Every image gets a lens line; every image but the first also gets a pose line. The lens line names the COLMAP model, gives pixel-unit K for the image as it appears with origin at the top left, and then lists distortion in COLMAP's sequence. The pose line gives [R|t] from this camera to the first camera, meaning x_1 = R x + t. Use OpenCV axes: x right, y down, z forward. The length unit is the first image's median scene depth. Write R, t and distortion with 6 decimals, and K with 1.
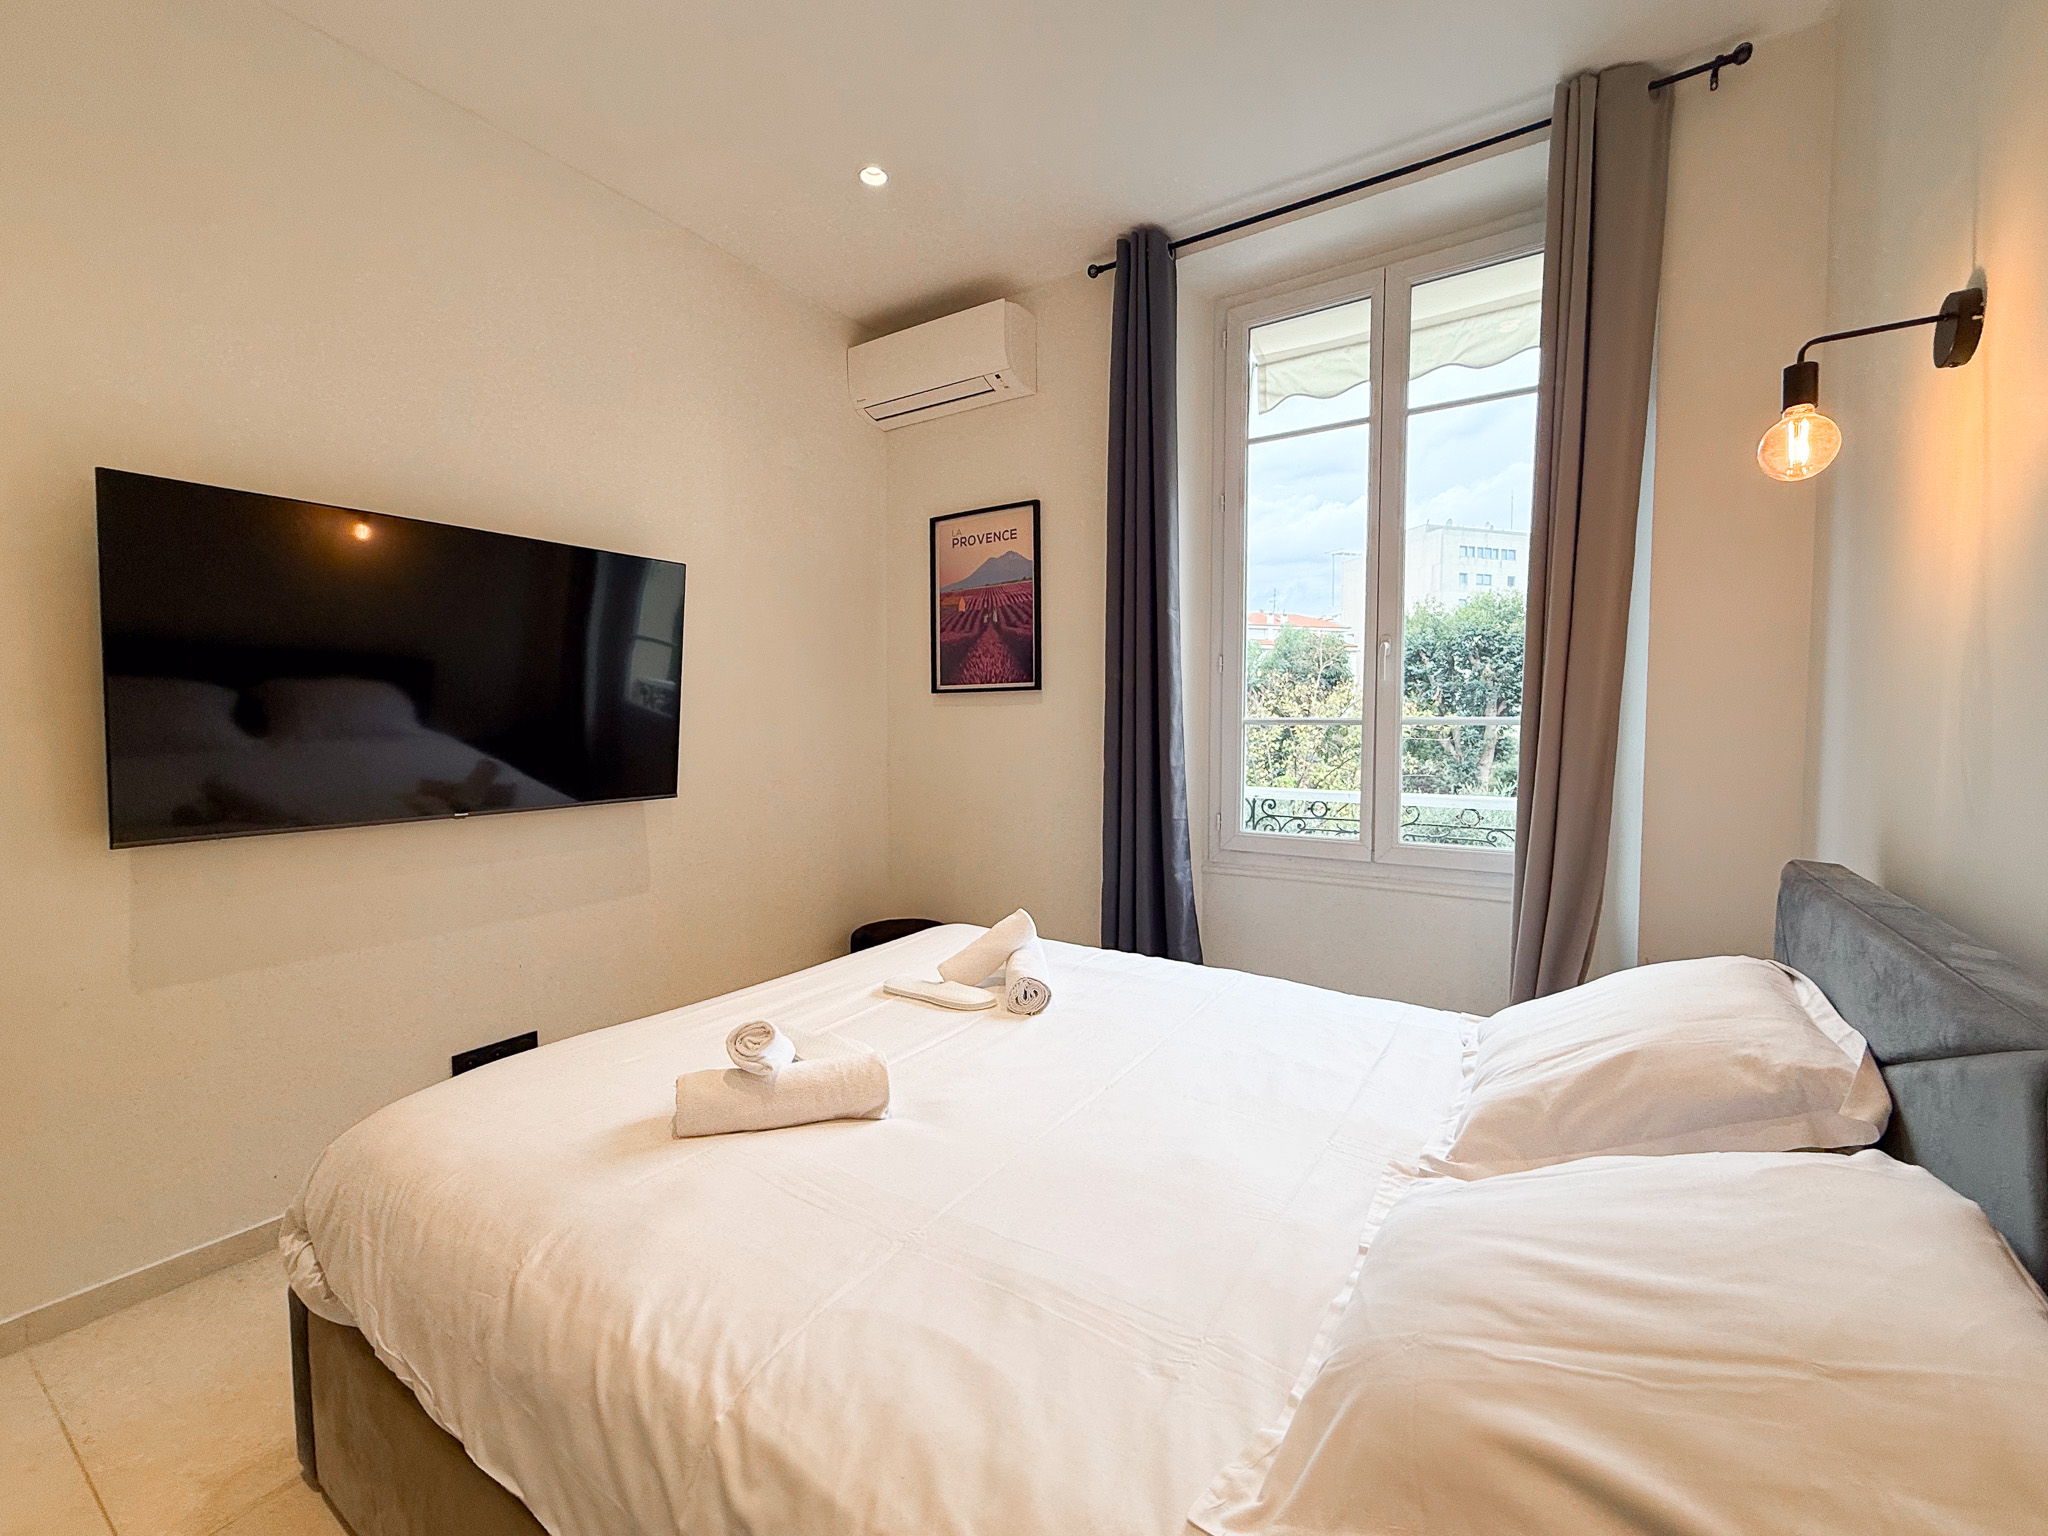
lens RADIAL K [[876.8, 0, 1022.7], [0, 876.8, 759.9], [0, 0, 1]] dist [-0.000781, -0.000214]
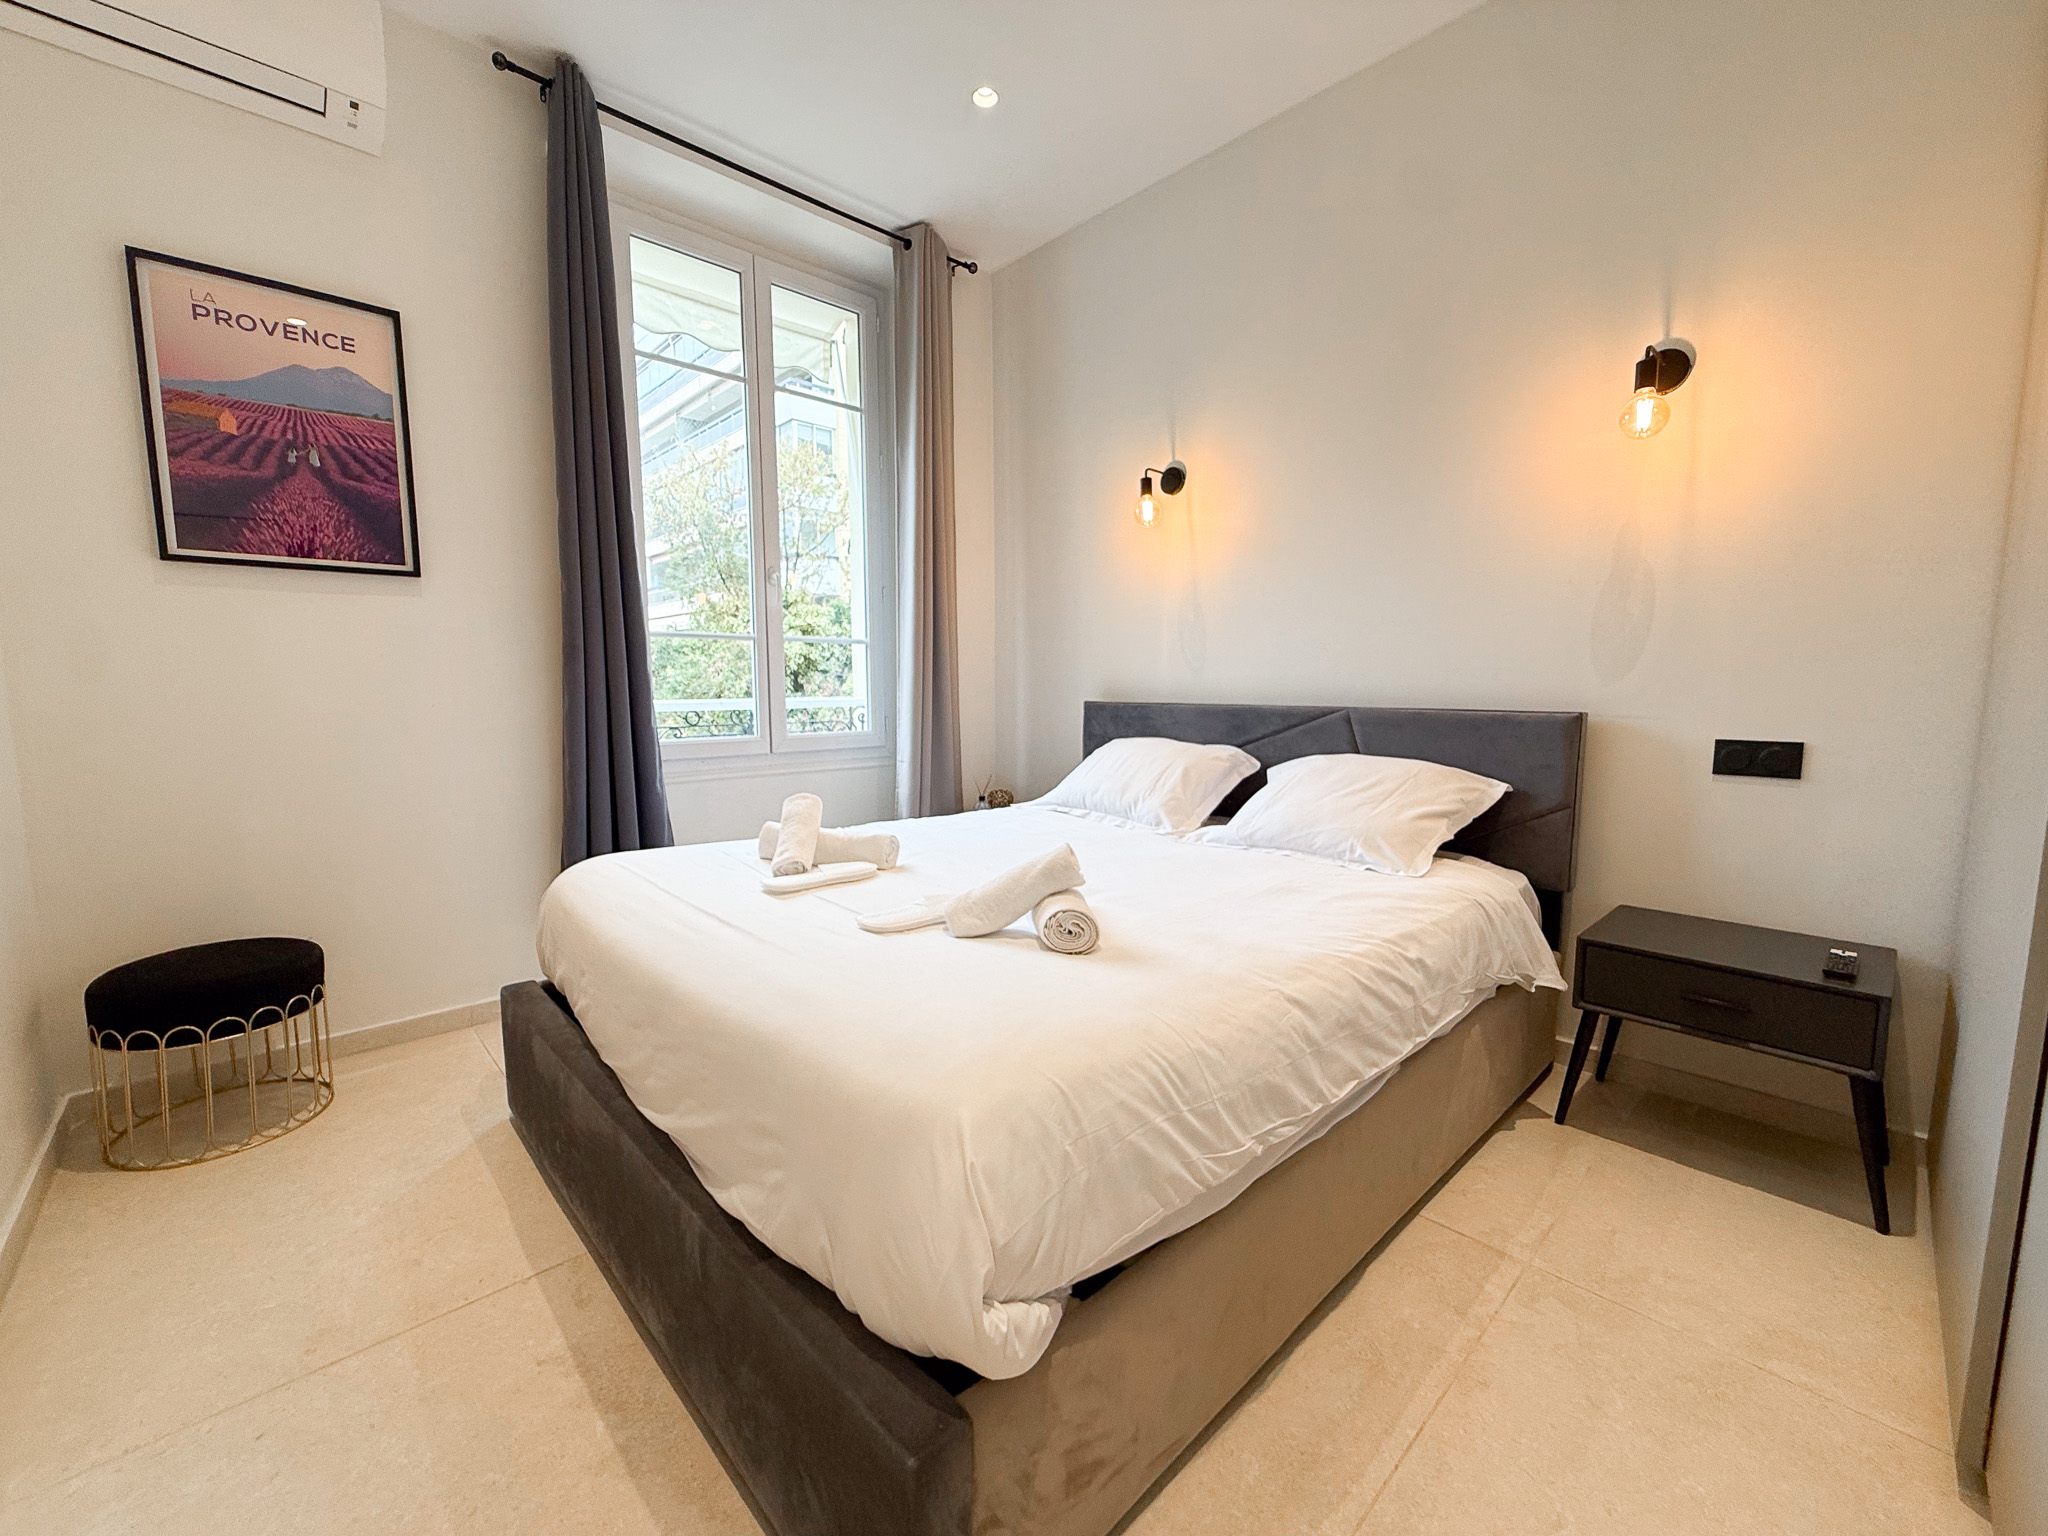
lens RADIAL K [[830.4, 0, 1019.8], [0, 830.4, 766.9], [0, 0, 1]] dist [0.000013, 0.000285]
pose [[0.218743, -0.095550, 0.971093, -0.557390], [0.048983, 0.995015, 0.086870, 0.043588], [-0.974552, 0.028565, 0.222333, 0.339981]]
